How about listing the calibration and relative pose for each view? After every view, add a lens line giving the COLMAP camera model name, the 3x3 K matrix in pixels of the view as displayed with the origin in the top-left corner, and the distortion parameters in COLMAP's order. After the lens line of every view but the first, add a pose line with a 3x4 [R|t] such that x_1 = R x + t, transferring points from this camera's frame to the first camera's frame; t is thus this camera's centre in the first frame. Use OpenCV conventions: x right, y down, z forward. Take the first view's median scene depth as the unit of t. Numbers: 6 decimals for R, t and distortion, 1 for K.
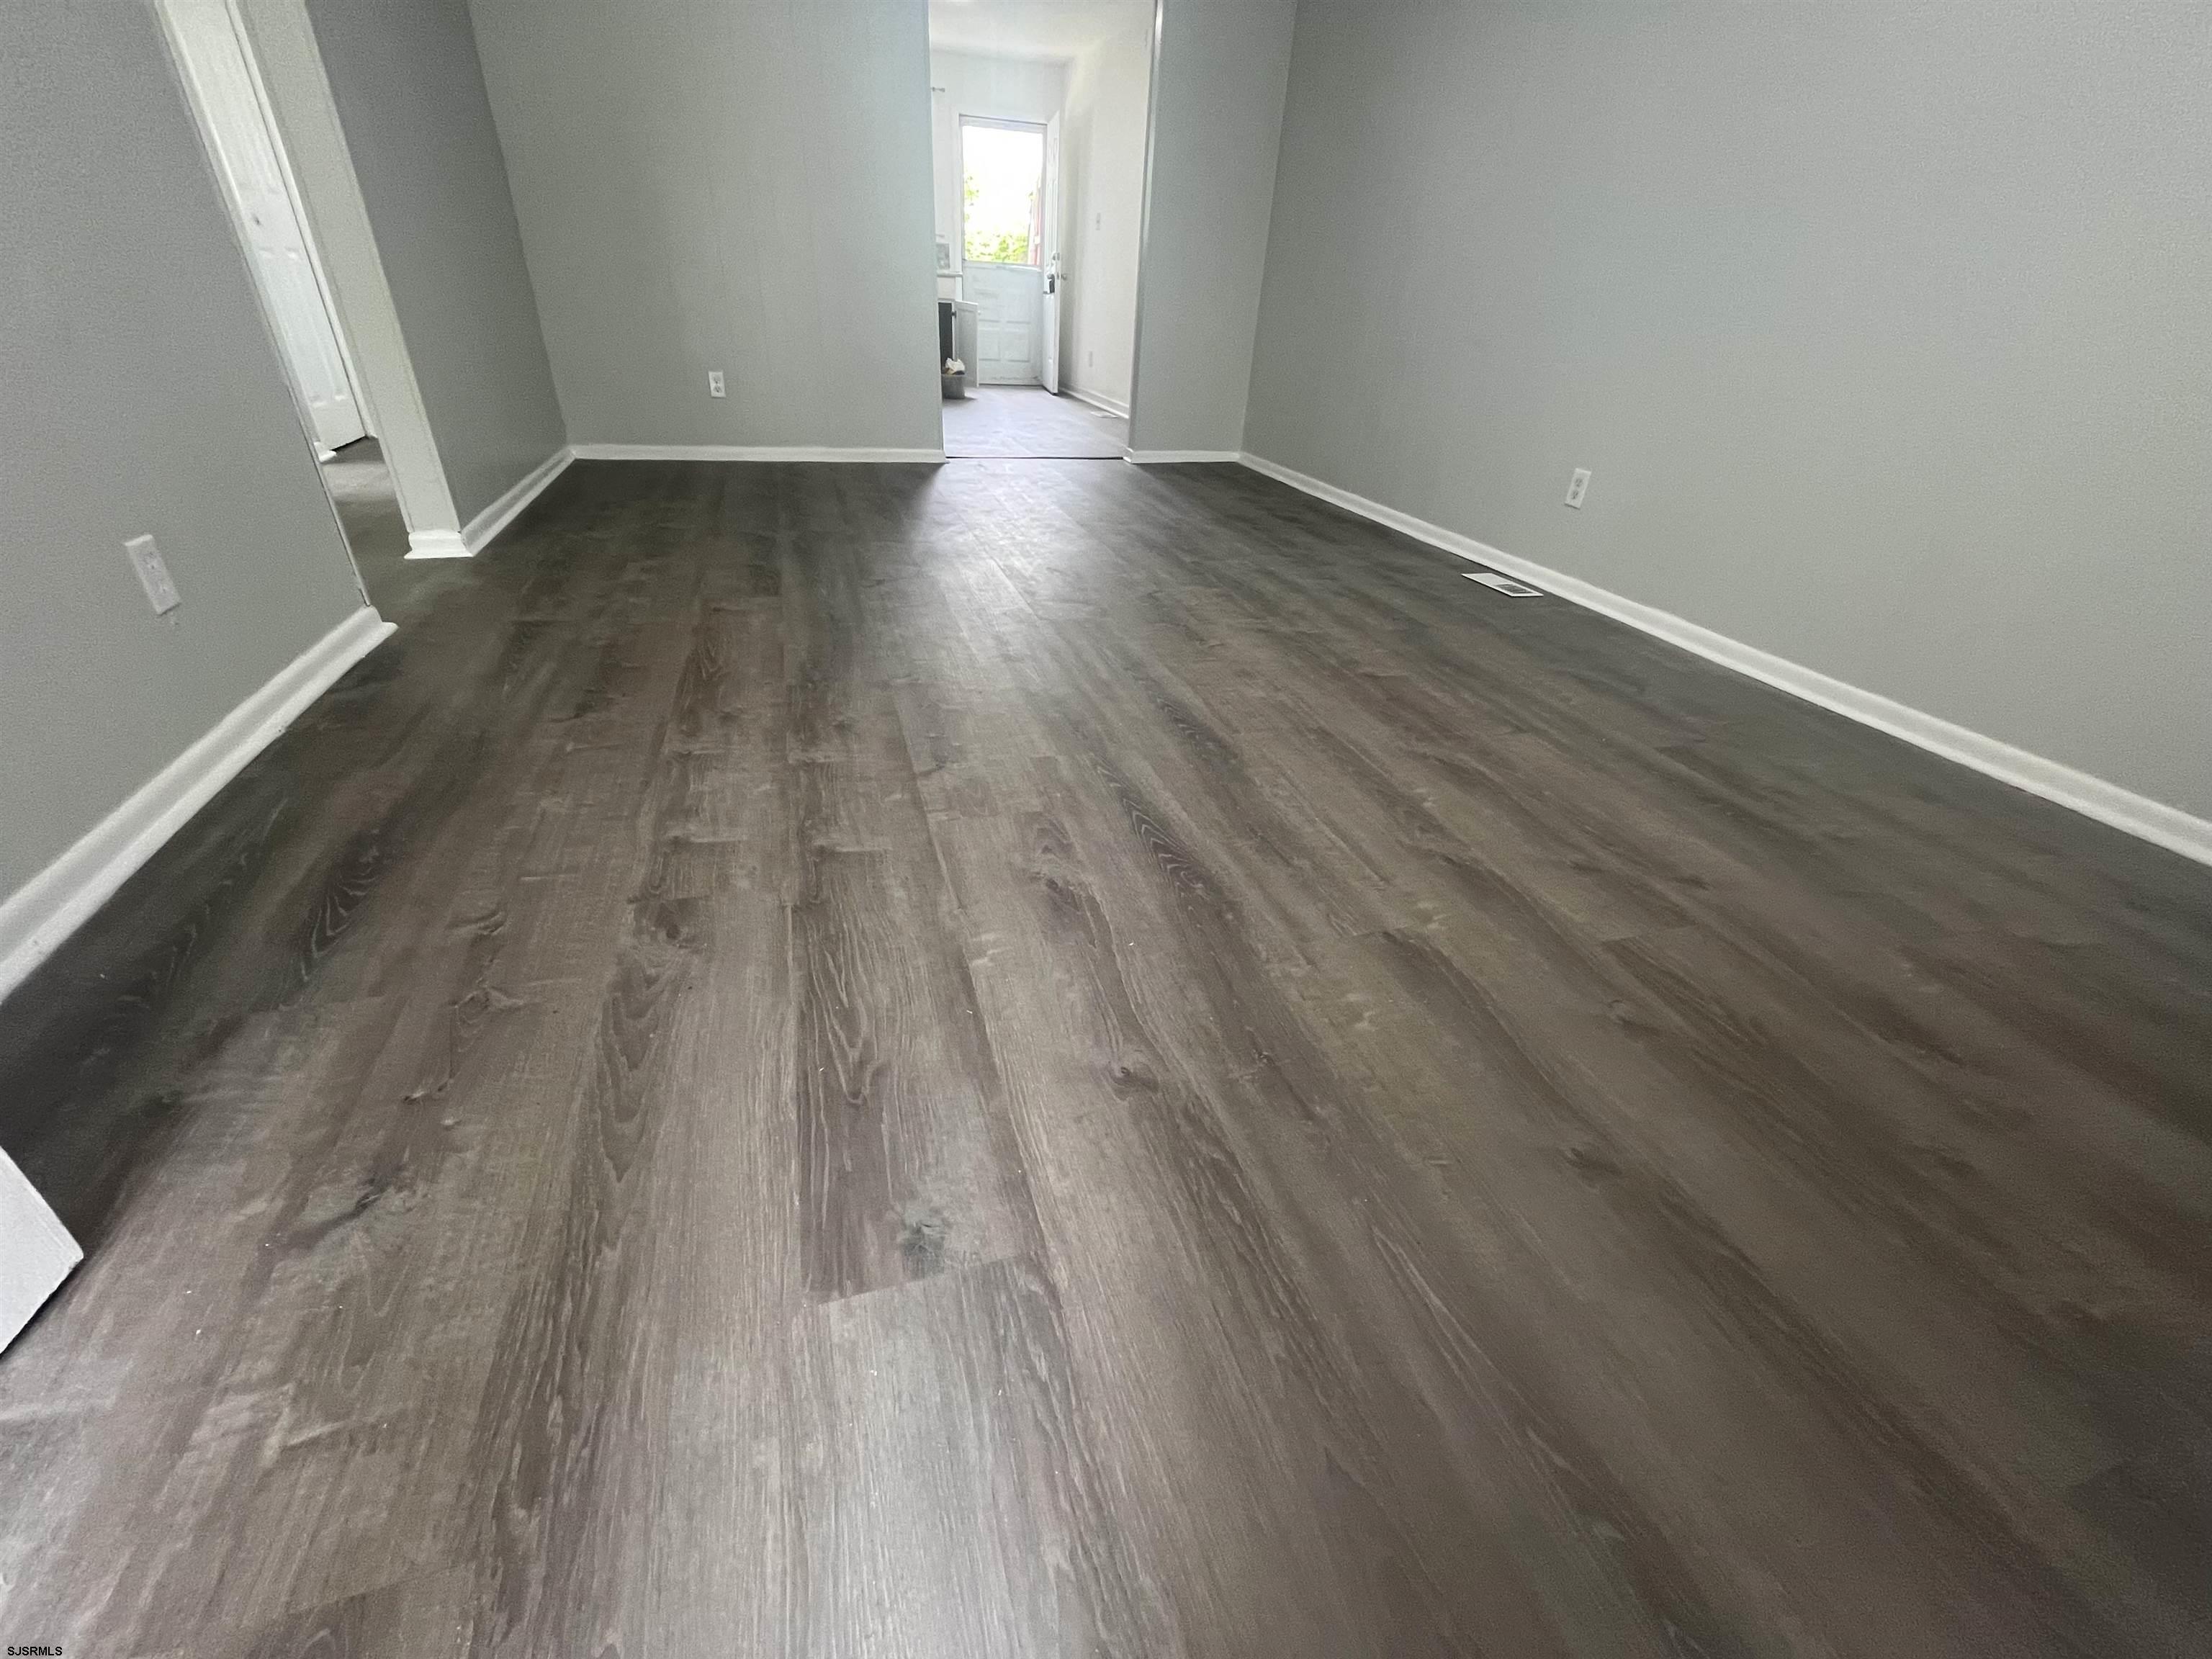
lens RADIAL K [[902.4, 0, 1102.4], [0, 902.4, 823.4], [0, 0, 1]] dist [-0.002462, 0.000093]
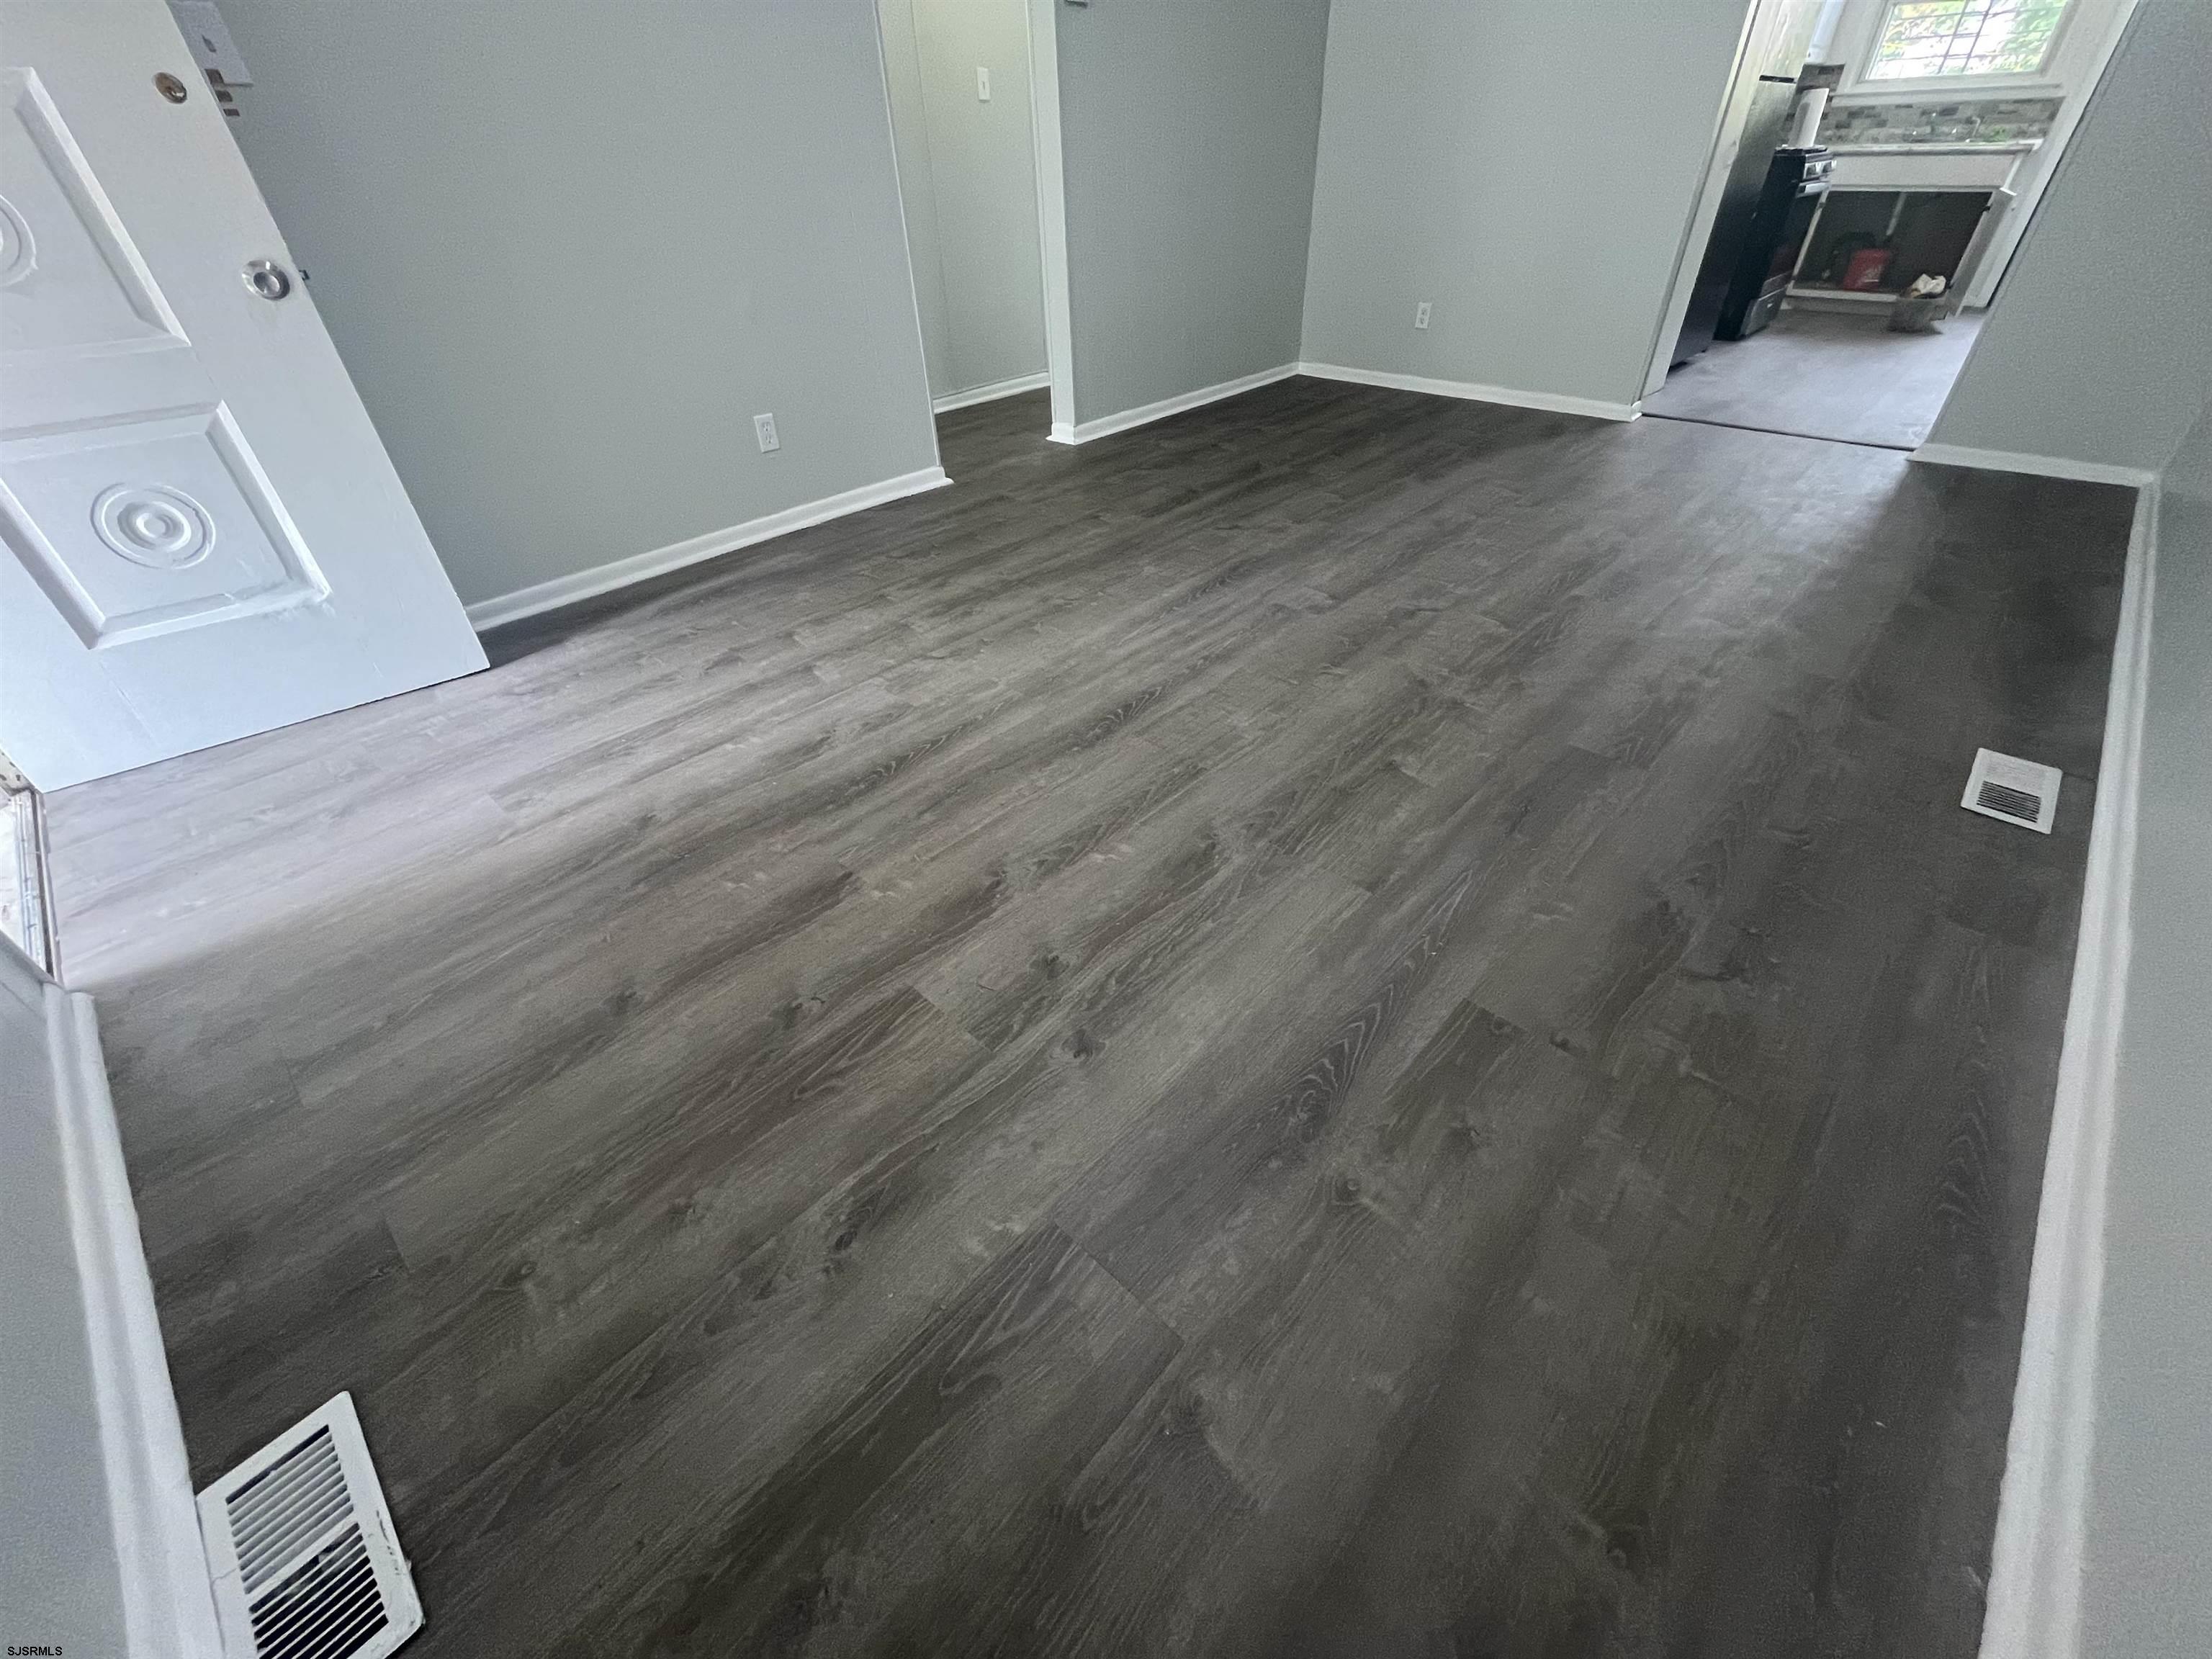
lens RADIAL K [[902.4, 0, 1101.2], [0, 902.4, 823.5], [0, 0, 1]] dist [-0.002462, 0.000093]
pose [[0.488238, 0.469869, -0.735423, 1.137613], [-0.390082, 0.871319, 0.297724, -0.369675], [0.780679, 0.141515, 0.608699, 0.418450]]
